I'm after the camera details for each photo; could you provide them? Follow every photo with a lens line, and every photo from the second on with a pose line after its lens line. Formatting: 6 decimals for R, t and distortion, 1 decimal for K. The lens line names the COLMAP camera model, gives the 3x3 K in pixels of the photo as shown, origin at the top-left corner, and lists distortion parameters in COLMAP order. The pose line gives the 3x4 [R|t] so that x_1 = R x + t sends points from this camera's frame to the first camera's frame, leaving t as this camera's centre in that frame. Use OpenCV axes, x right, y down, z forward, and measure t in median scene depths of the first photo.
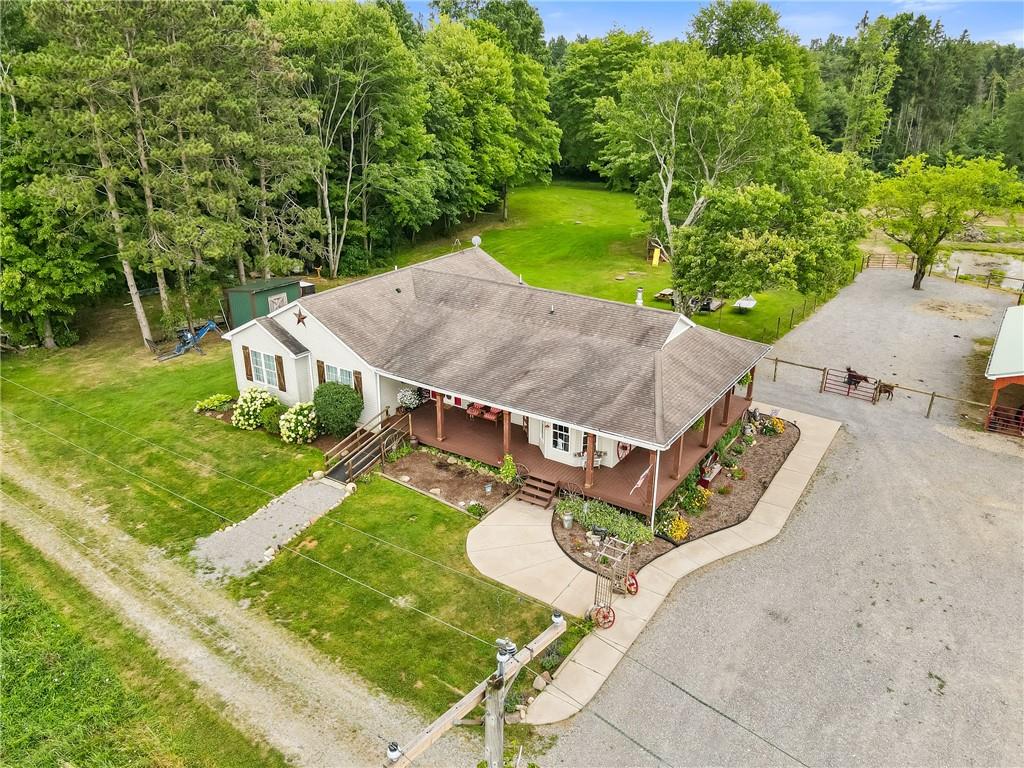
lens RADIAL K [[747.3, 0, 512.6], [0, 747.3, 384.8], [0, 0, 1]] dist [0.001118, 0.000303]
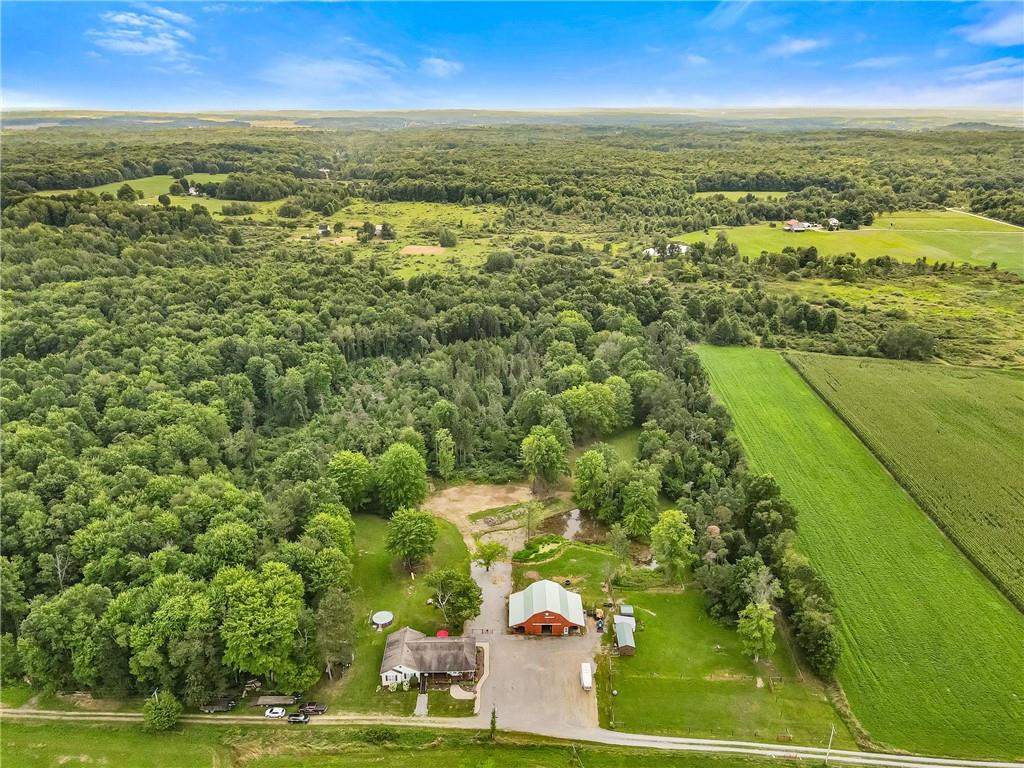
lens RADIAL K [[747.3, 0, 509.9], [0, 747.3, 384.6], [0, 0, 1]] dist [0.001118, 0.000303]
pose [[0.821220, -0.199086, 0.534755, -2.536480], [0.222623, 0.974679, 0.020985, -2.408121], [-0.525392, 0.101815, 0.844747, -4.971429]]
